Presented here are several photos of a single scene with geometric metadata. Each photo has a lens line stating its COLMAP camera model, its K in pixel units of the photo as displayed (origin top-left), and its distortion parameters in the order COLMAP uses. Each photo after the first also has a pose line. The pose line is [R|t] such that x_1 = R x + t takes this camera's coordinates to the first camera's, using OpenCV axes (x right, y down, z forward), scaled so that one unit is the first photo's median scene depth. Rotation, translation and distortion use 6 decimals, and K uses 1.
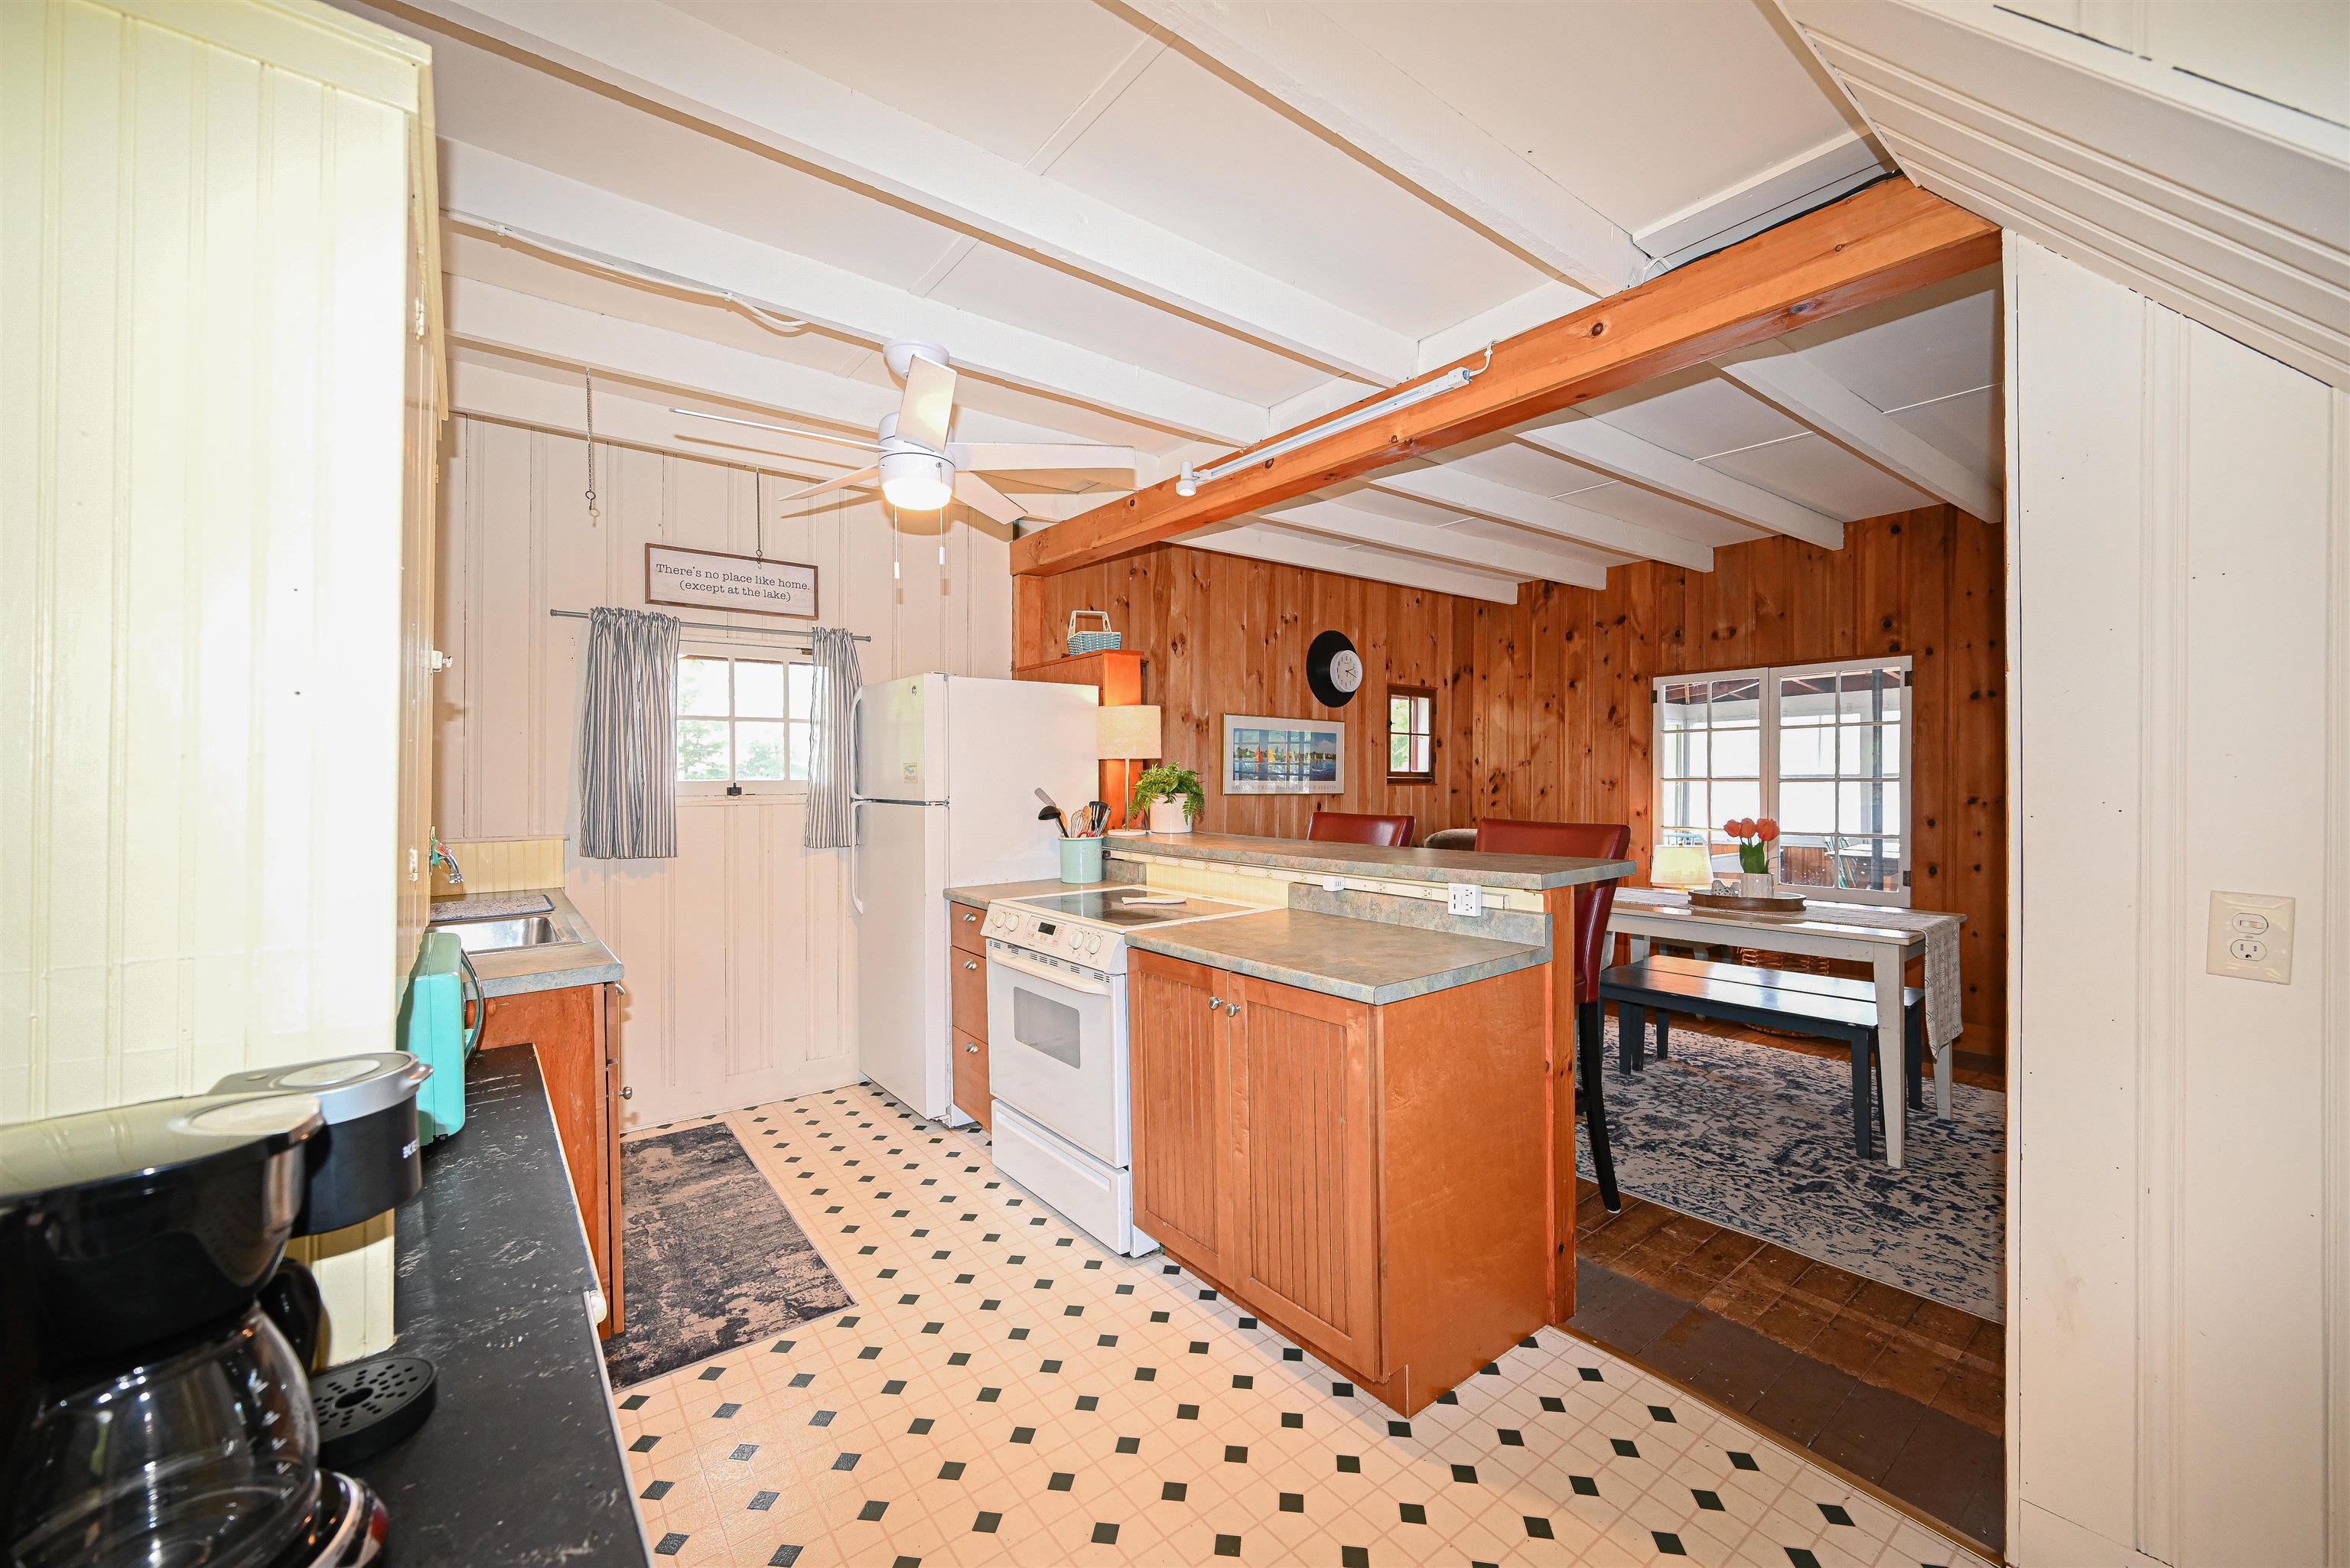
lens RADIAL K [[921.0, 0, 1177.7], [0, 921.0, 783.3], [0, 0, 1]] dist [-0.002287, -0.000157]
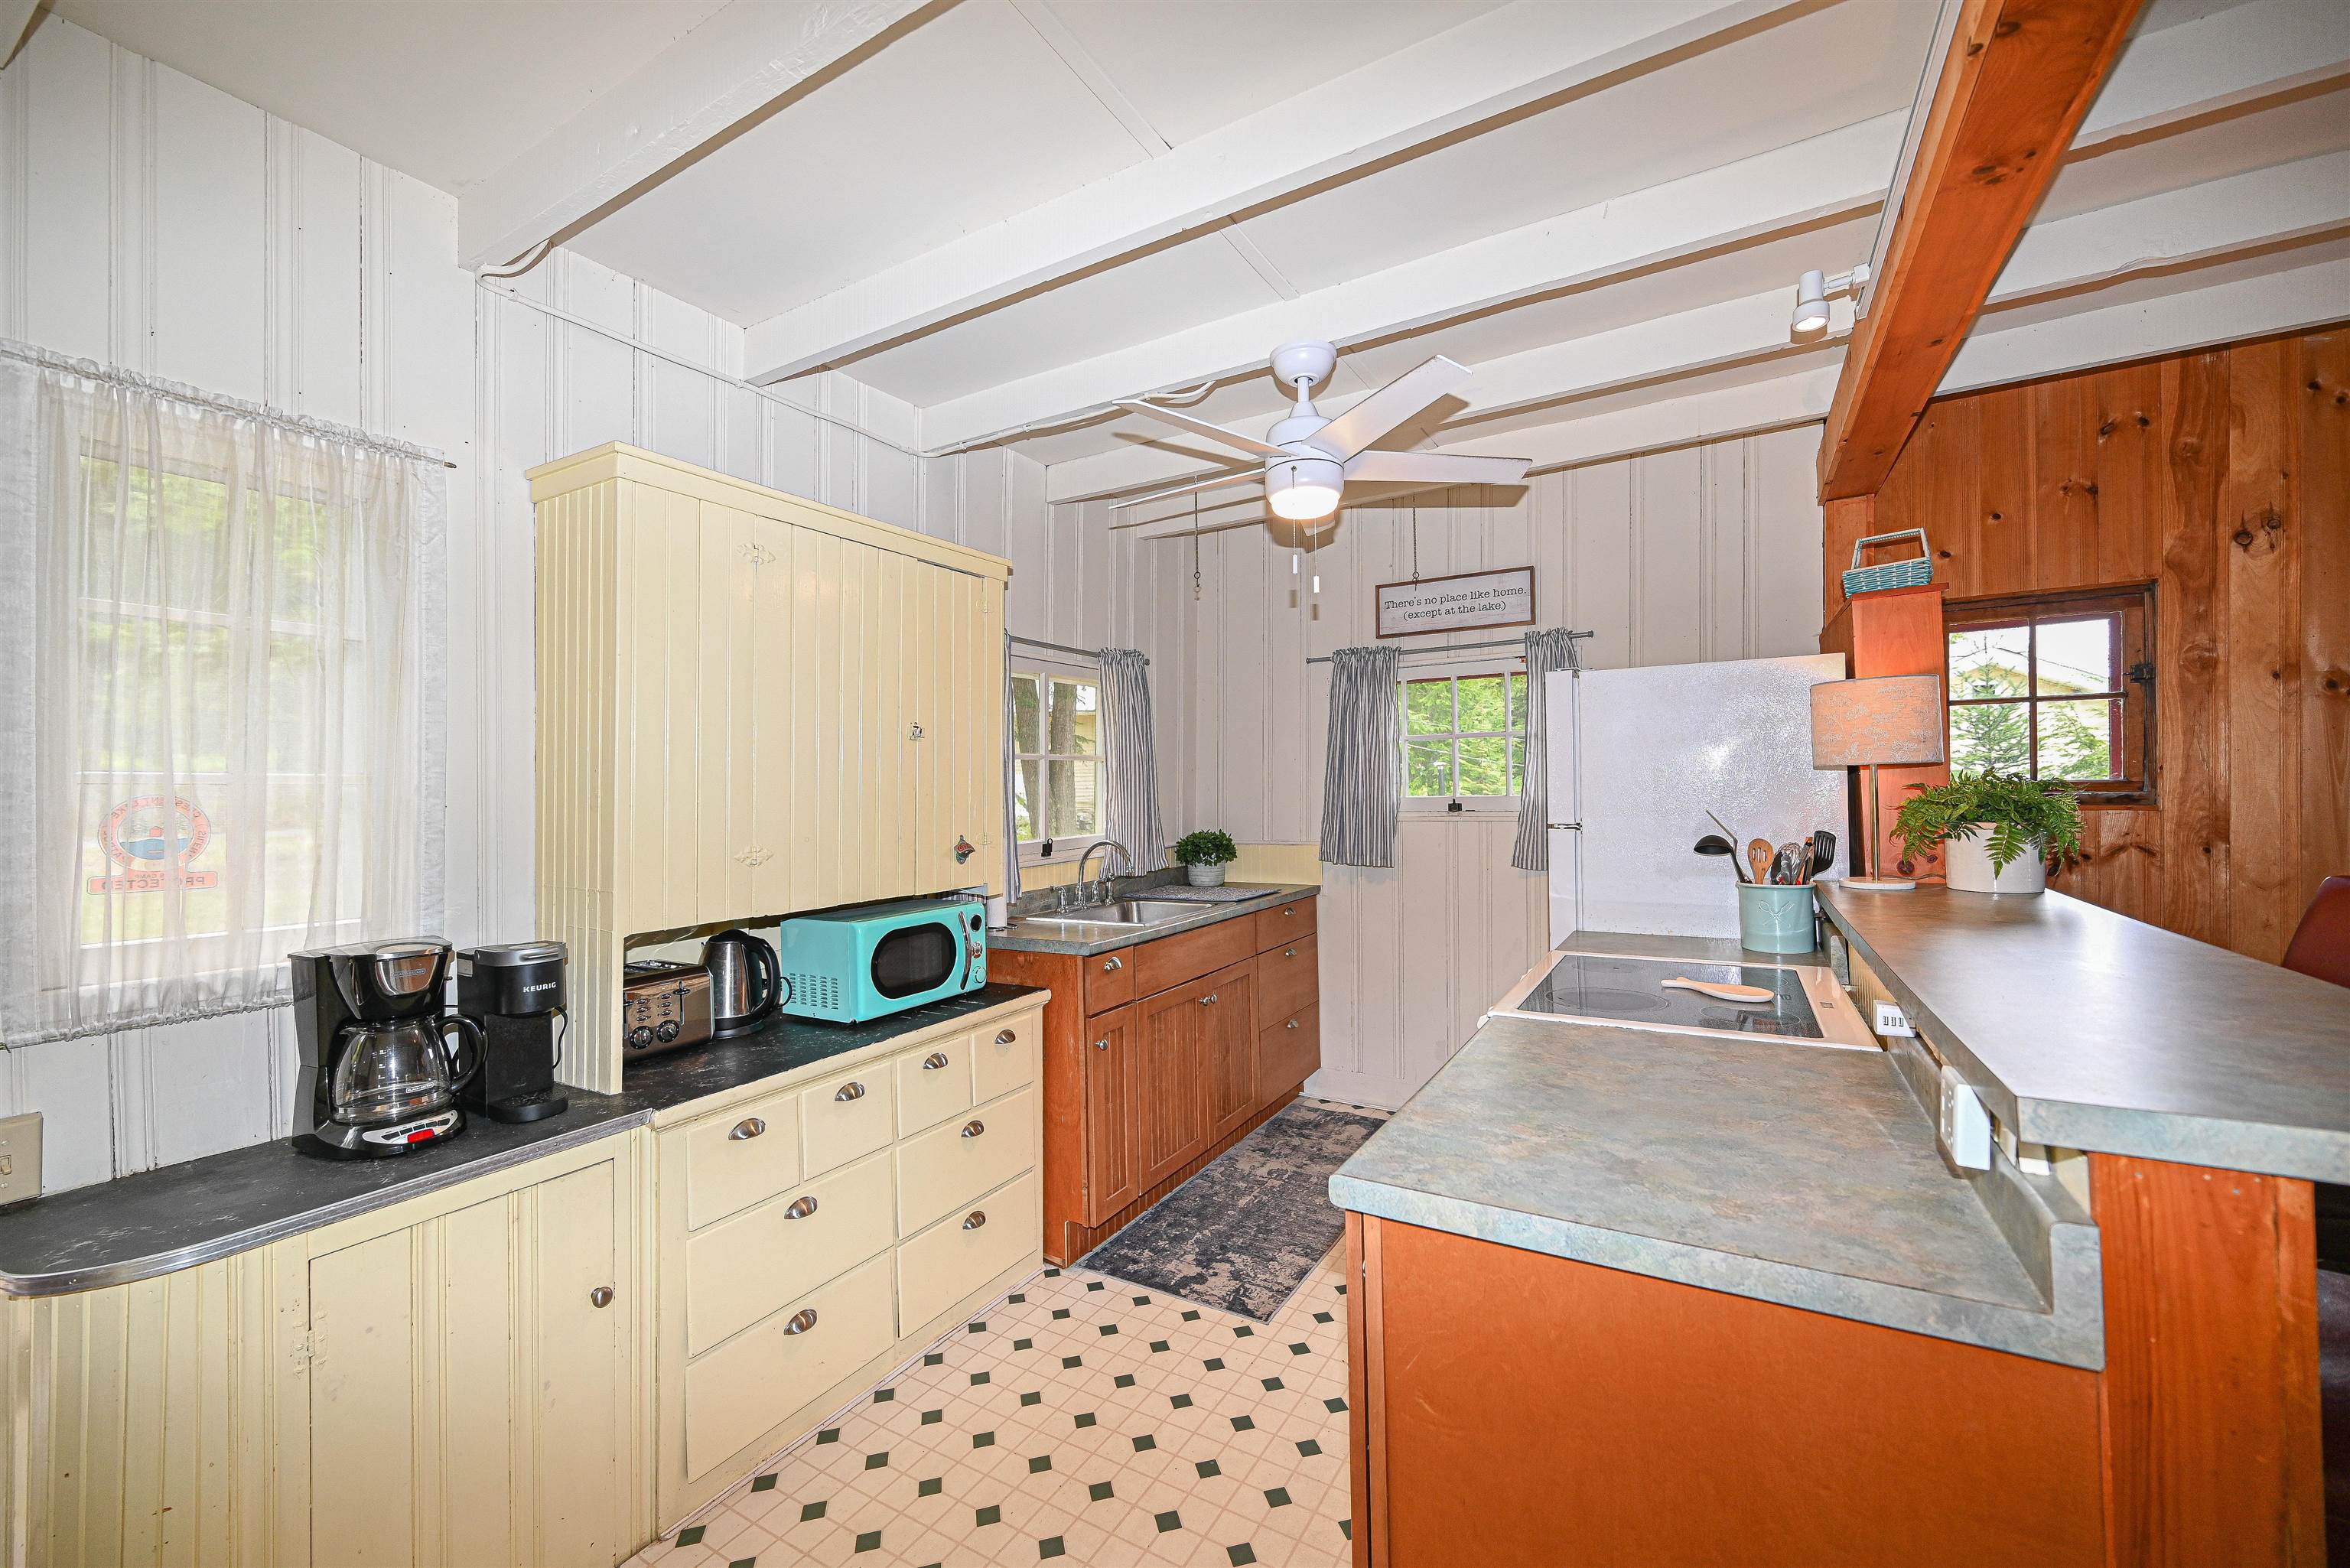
lens RADIAL K [[921.0, 0, 1177.1], [0, 921.0, 782.2], [0, 0, 1]] dist [-0.002287, -0.000157]
pose [[0.367988, -0.009491, -0.929782, 0.374633], [0.004925, 0.999954, -0.008258, -0.013181], [0.929818, -0.001541, 0.368017, 0.359558]]
